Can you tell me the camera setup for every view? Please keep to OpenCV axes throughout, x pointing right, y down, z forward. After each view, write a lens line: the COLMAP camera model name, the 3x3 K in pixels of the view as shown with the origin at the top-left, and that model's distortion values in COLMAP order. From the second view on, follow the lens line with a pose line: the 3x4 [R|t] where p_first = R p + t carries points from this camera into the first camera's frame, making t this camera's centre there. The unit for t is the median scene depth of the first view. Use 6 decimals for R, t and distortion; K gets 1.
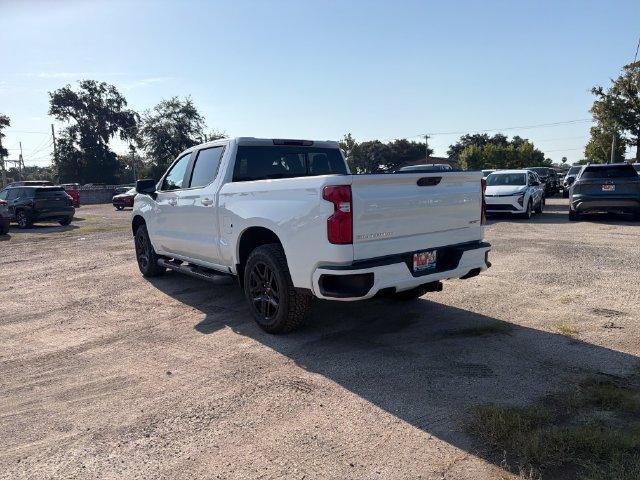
lens RADIAL K [[451.6, 0, 316.8], [0, 451.6, 245.0], [0, 0, 1]] dist [0.071351, -0.090323]
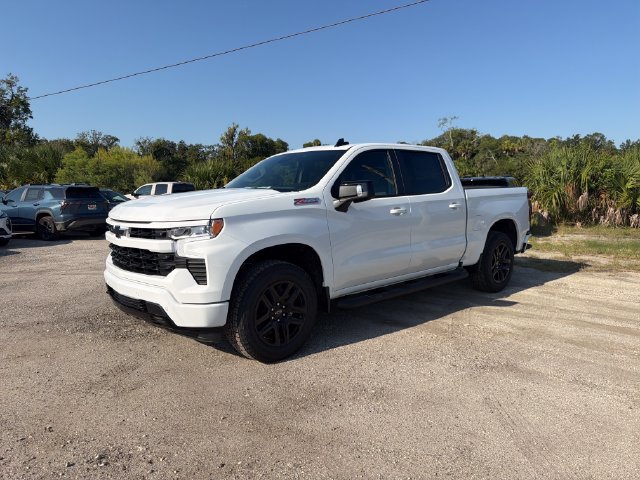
lens RADIAL K [[451.6, 0, 318.2], [0, 451.6, 246.2], [0, 0, 1]] dist [0.071351, -0.090323]
pose [[-0.094966, -0.083413, 0.991980, -1.313180], [0.144205, 0.984820, 0.096616, -0.155957], [-0.984980, 0.152223, -0.081496, 1.458529]]
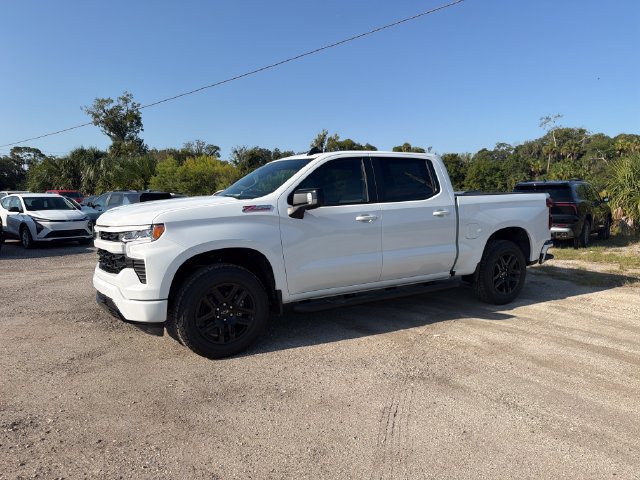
lens RADIAL K [[451.6, 0, 317.3], [0, 451.6, 244.1], [0, 0, 1]] dist [0.071351, -0.090323]
pose [[0.106493, -0.068957, 0.991919, -1.343798], [0.137448, 0.989036, 0.054000, -0.124117], [-0.984768, 0.130587, 0.114804, 1.203398]]
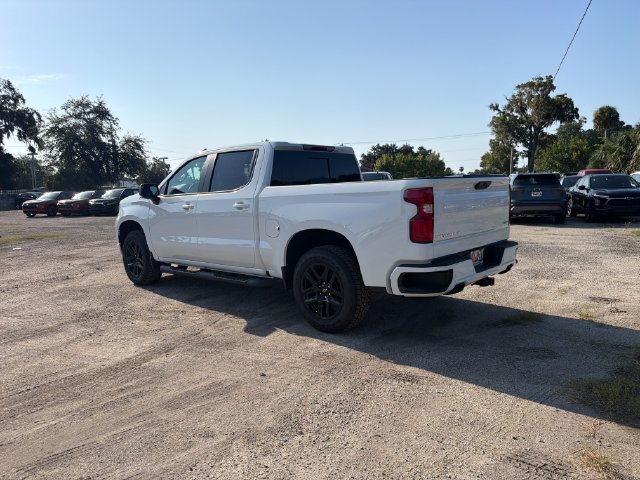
lens RADIAL K [[451.6, 0, 316.7], [0, 451.6, 243.4], [0, 0, 1]] dist [0.071351, -0.090323]
pose [[0.982144, -0.017592, 0.187307, -0.274371], [0.020800, 0.999668, -0.015178, 0.006781], [-0.186978, 0.018803, 0.982184, -0.005021]]
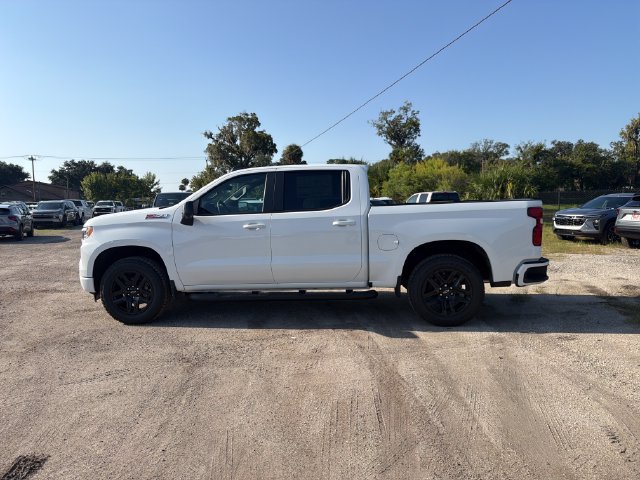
lens RADIAL K [[451.6, 0, 314.5], [0, 451.6, 248.7], [0, 0, 1]] dist [0.071351, -0.090323]
pose [[0.672119, -0.053424, 0.738513, -1.089176], [0.094064, 0.995473, -0.013595, -0.029544], [-0.734444, 0.078605, 0.674102, 0.363629]]
